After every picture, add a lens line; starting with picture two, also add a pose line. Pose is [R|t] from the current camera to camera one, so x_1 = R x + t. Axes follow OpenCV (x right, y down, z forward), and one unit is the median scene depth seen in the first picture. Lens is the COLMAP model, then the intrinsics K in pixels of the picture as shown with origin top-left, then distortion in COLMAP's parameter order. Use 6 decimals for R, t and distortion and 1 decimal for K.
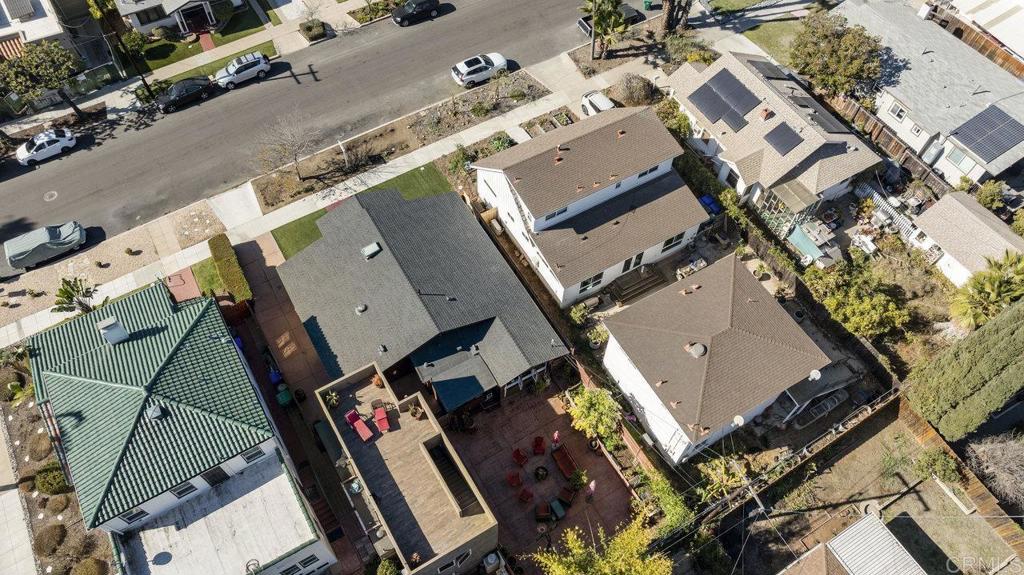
lens RADIAL K [[717.6, 0, 508.3], [0, 717.6, 286.7], [0, 0, 1]] dist [-0.019963, 0.005500]
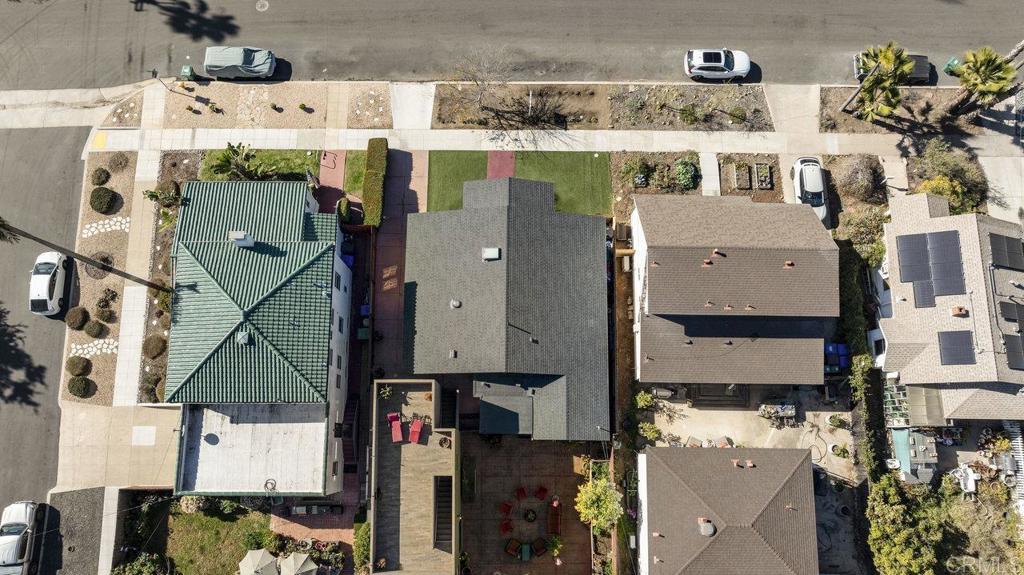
lens RADIAL K [[718.1, 0, 510.3], [0, 718.1, 285.3], [0, 0, 1]] dist [-0.035239, 0.043301]
pose [[0.858975, 0.500558, -0.107725, -0.032587], [-0.434143, 0.823566, 0.365047, -0.345943], [0.271446, -0.266798, 0.924736, 0.054816]]
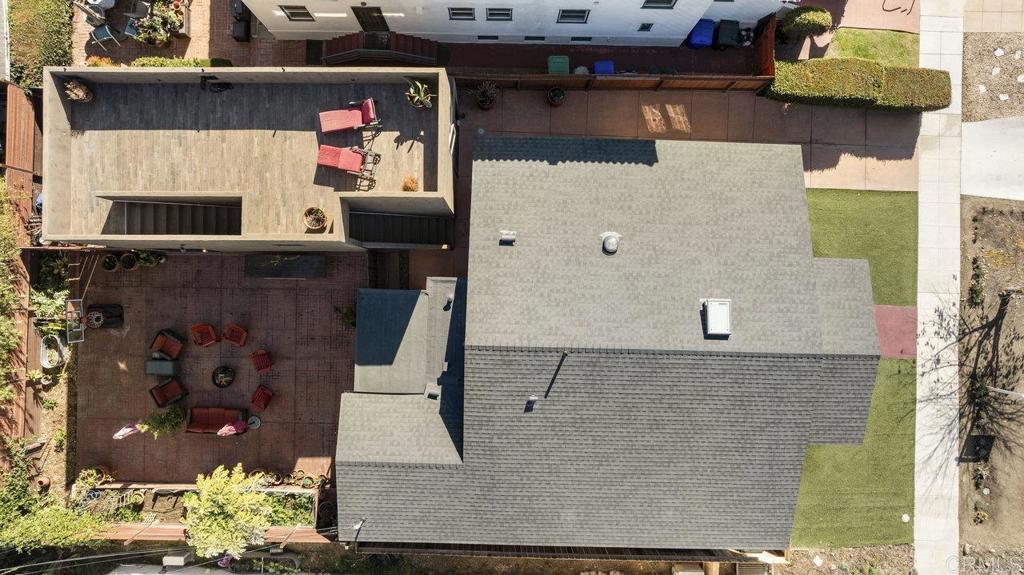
lens RADIAL K [[718.1, 0, 510.3], [0, 718.1, 285.3], [0, 0, 1]] dist [-0.035239, 0.043301]
pose [[-0.525931, 0.850281, -0.020466, -0.112213], [-0.727822, -0.437474, 0.528103, -0.169084], [0.440082, 0.292641, 0.848934, 0.464902]]
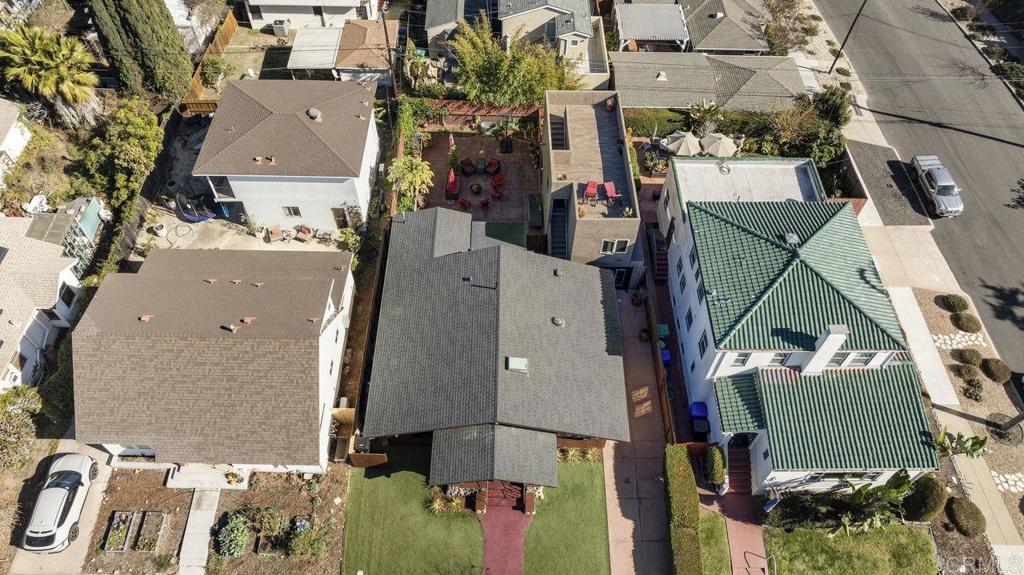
lens RADIAL K [[718.1, 0, 510.3], [0, 718.1, 285.3], [0, 0, 1]] dist [-0.035239, 0.043301]
pose [[-0.860608, -0.430073, 0.272749, -0.318512], [0.411609, -0.272031, 0.869815, -0.634453], [-0.299888, 0.860835, 0.411134, 0.524923]]
